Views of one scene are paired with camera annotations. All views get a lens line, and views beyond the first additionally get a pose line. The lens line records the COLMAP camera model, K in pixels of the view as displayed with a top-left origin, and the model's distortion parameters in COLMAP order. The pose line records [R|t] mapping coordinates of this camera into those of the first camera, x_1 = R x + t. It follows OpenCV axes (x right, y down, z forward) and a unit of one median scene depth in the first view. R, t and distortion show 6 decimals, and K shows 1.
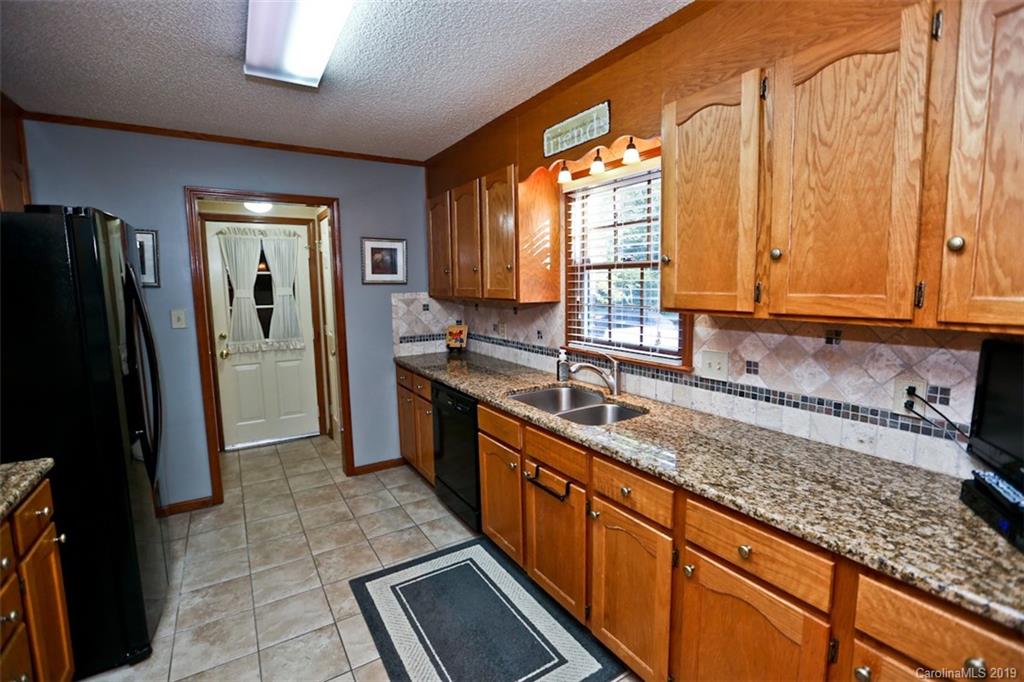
lens RADIAL K [[469.0, 0, 519.7], [0, 469.0, 337.3], [0, 0, 1]] dist [-0.022617, 0.003045]
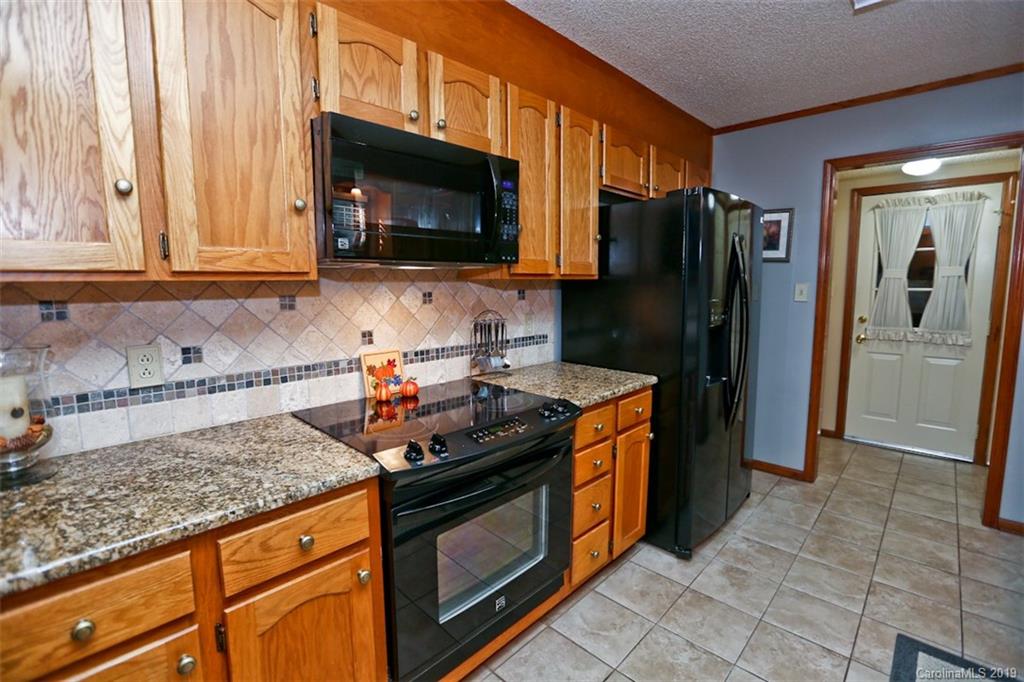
lens RADIAL K [[469.0, 0, 517.6], [0, 469.0, 337.1], [0, 0, 1]] dist [-0.022617, 0.003045]
pose [[0.245395, 0.117637, -0.962259, 0.114463], [-0.113465, 0.989273, 0.092004, 0.033391], [0.962760, 0.086606, 0.256110, 0.123549]]
